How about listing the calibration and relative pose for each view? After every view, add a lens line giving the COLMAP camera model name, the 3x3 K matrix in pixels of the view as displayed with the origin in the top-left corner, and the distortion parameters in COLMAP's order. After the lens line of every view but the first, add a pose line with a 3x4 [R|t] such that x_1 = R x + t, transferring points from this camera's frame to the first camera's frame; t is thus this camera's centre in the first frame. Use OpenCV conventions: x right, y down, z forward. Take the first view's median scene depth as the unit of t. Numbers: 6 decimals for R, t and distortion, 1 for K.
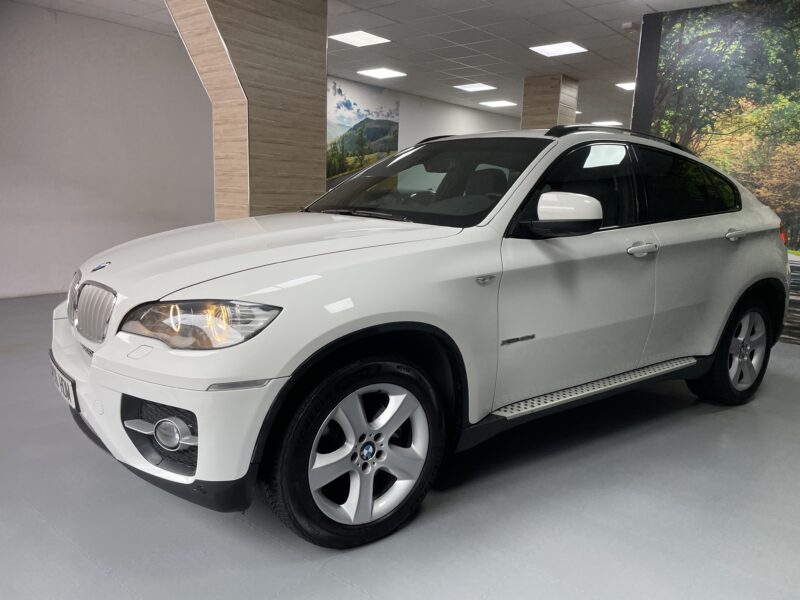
lens RADIAL K [[604.1, 0, 399.5], [0, 604.1, 299.2], [0, 0, 1]] dist [0.077014, -0.098480]
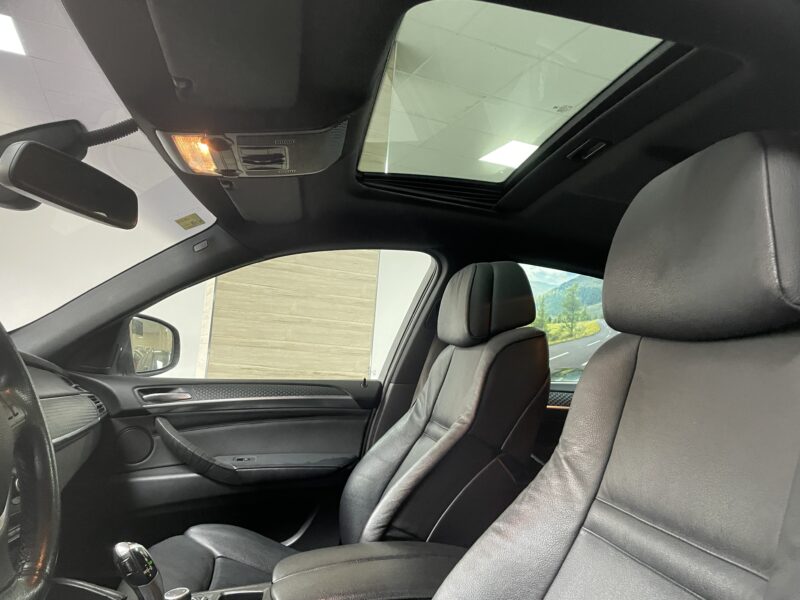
lens RADIAL K [[604.1, 0, 401.5], [0, 604.1, 305.3], [0, 0, 1]] dist [0.077014, -0.098480]
pose [[0.885276, -0.003885, -0.465050, 0.132768], [-0.130064, 0.957996, -0.255593, -0.049681], [0.446509, 0.286757, 0.847585, 0.347539]]
